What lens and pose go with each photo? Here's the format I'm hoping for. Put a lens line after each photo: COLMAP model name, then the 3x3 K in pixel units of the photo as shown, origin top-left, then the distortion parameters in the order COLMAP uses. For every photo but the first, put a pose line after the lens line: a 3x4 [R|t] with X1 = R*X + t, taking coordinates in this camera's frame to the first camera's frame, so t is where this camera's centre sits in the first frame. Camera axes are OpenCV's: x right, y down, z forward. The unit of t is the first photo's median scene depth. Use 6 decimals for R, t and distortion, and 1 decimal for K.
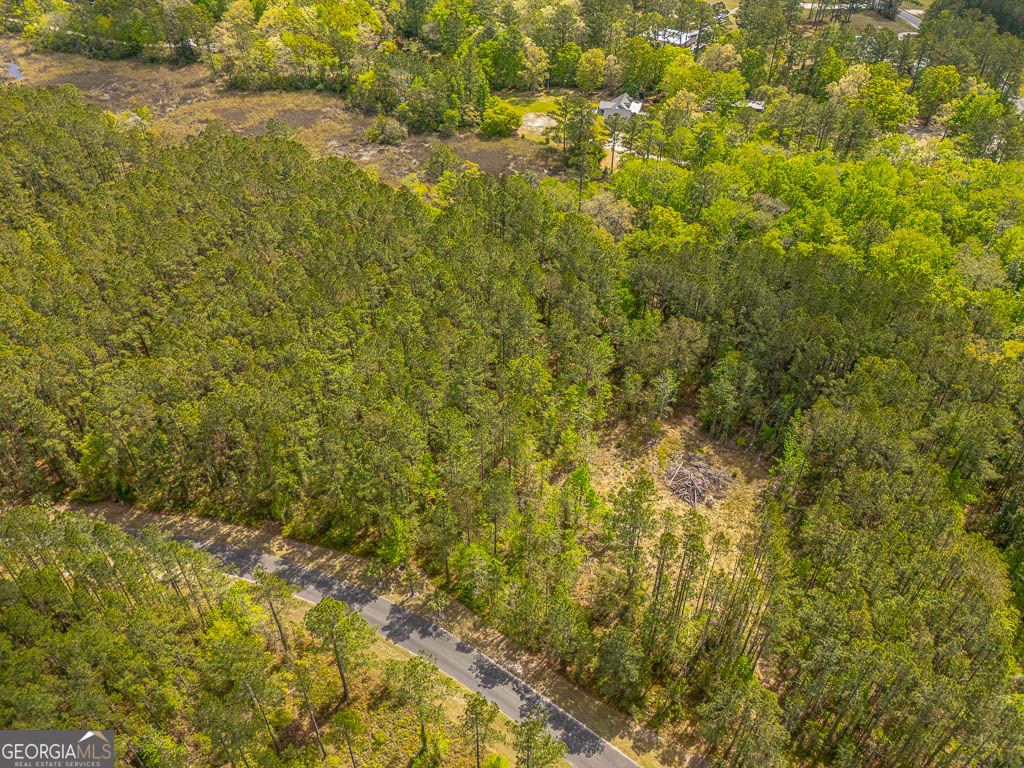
lens RADIAL K [[775.9, 0, 509.5], [0, 775.9, 381.6], [0, 0, 1]] dist [0.040805, -0.058559]
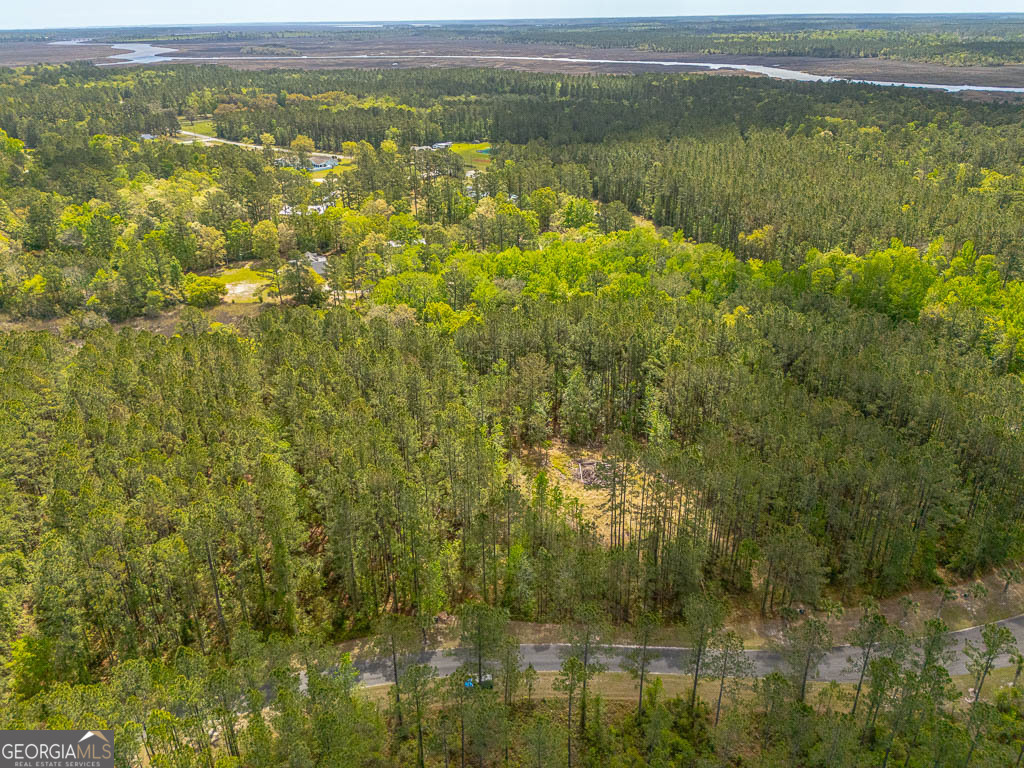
lens RADIAL K [[767.5, 0, 508.2], [0, 767.5, 388.9], [0, 0, 1]] dist [0.056877, -0.081579]
pose [[0.826497, -0.257121, 0.500791, -0.221782], [0.368965, 0.919301, -0.136936, 0.062783], [-0.425168, 0.297951, 0.854668, 0.012373]]
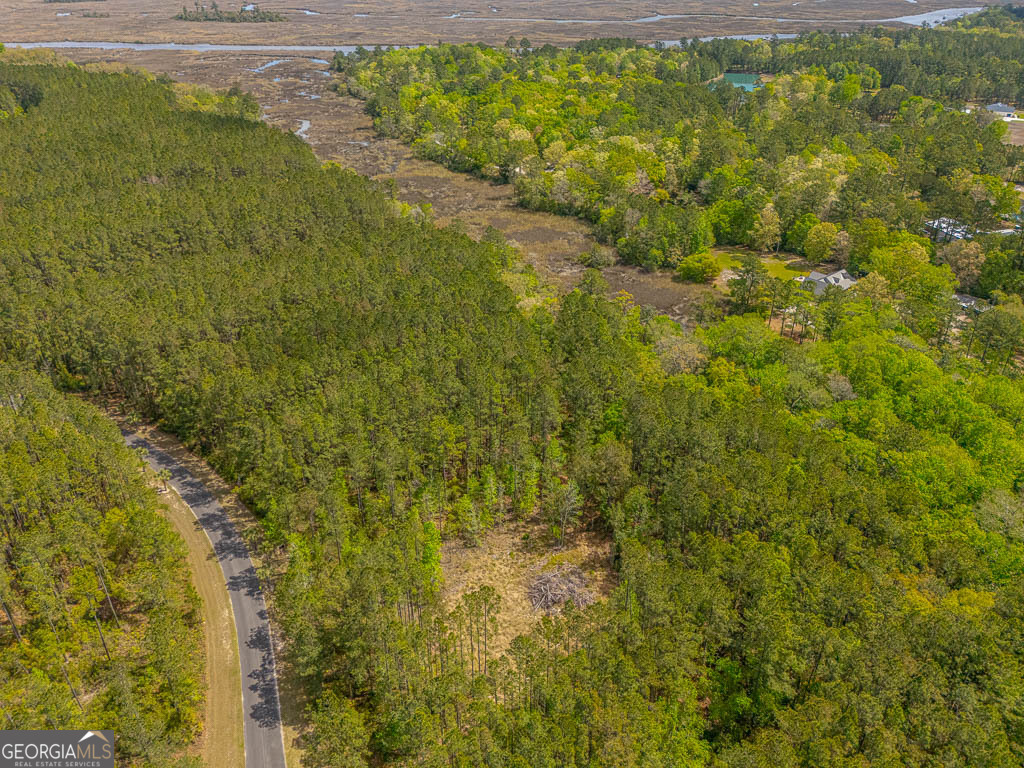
lens RADIAL K [[767.5, 0, 508.2], [0, 767.5, 388.9], [0, 0, 1]] dist [0.056877, -0.081579]
pose [[0.838761, 0.269204, -0.473296, 0.311242], [-0.344904, 0.935286, -0.079252, -0.009640], [0.421333, 0.229715, 0.877331, 0.010985]]
